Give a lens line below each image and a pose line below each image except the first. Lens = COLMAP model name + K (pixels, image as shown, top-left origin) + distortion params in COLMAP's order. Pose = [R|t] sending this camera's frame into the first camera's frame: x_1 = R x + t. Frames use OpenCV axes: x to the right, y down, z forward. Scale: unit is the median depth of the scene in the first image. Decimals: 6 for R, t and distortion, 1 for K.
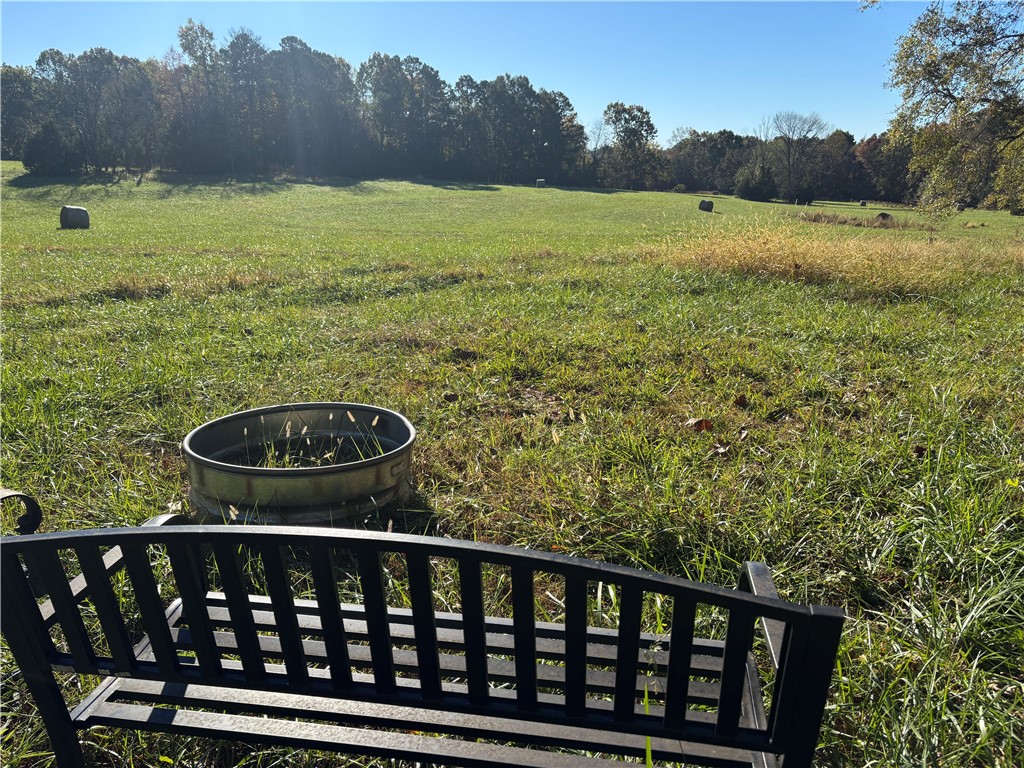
lens RADIAL K [[799.8, 0, 512.0], [0, 799.8, 384.0], [0, 0, 1]] dist [0.034714, -0.038253]
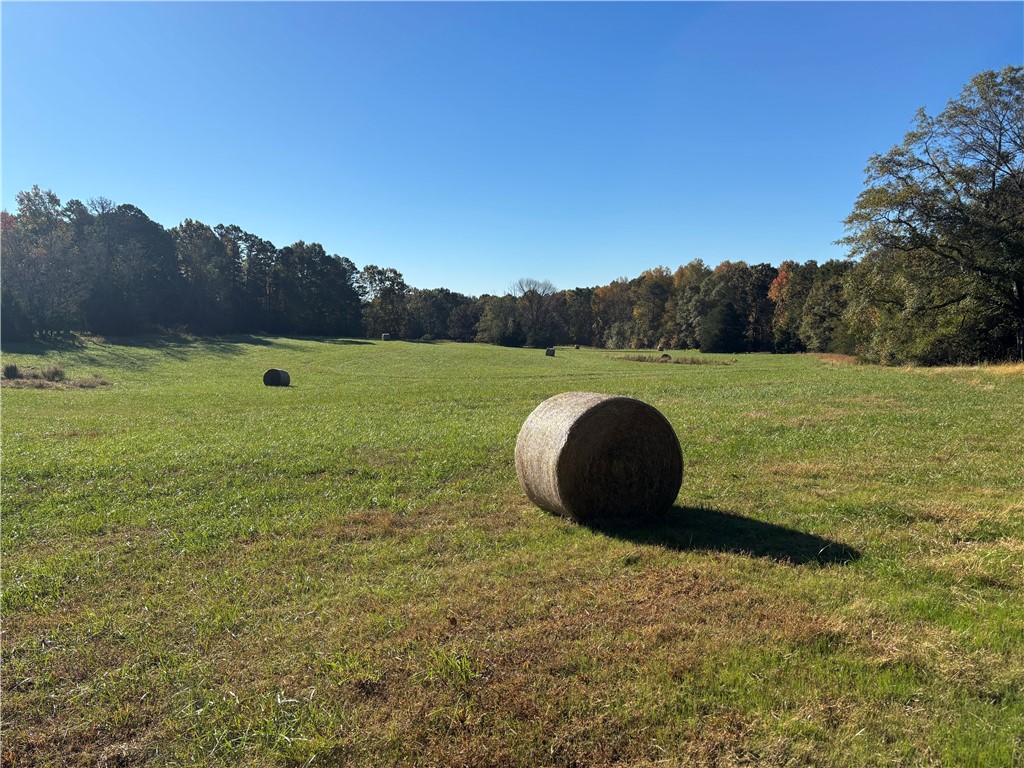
lens RADIAL K [[797.5, 0, 512.0], [0, 797.5, 384.0], [0, 0, 1]] dist [0.031672, -0.007857]
pose [[0.905364, -0.045349, 0.422208, -0.297803], [0.120034, 0.981062, -0.152020, 0.011012], [-0.407318, 0.188313, 0.893661, -0.084889]]
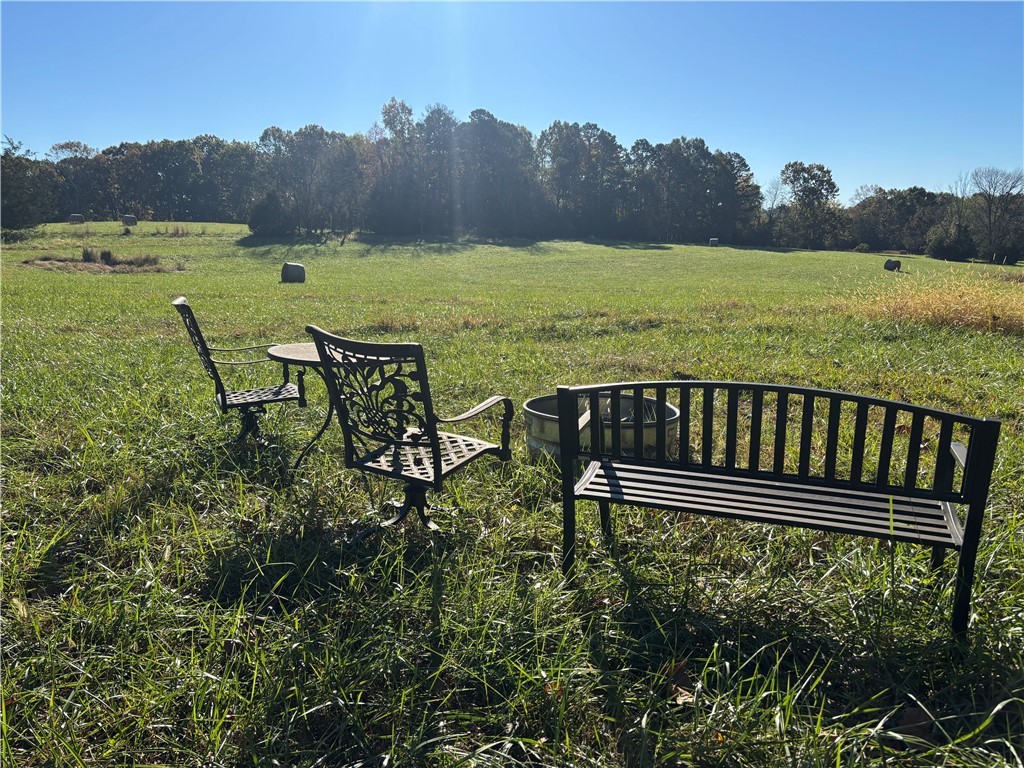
lens RADIAL K [[797.5, 0, 512.0], [0, 797.5, 384.0], [0, 0, 1]] dist [0.031672, -0.007857]
pose [[0.978929, 0.035172, -0.201150, -0.003824], [-0.049354, 0.996603, -0.065932, 0.003535], [0.198148, 0.074470, 0.977339, -0.012001]]
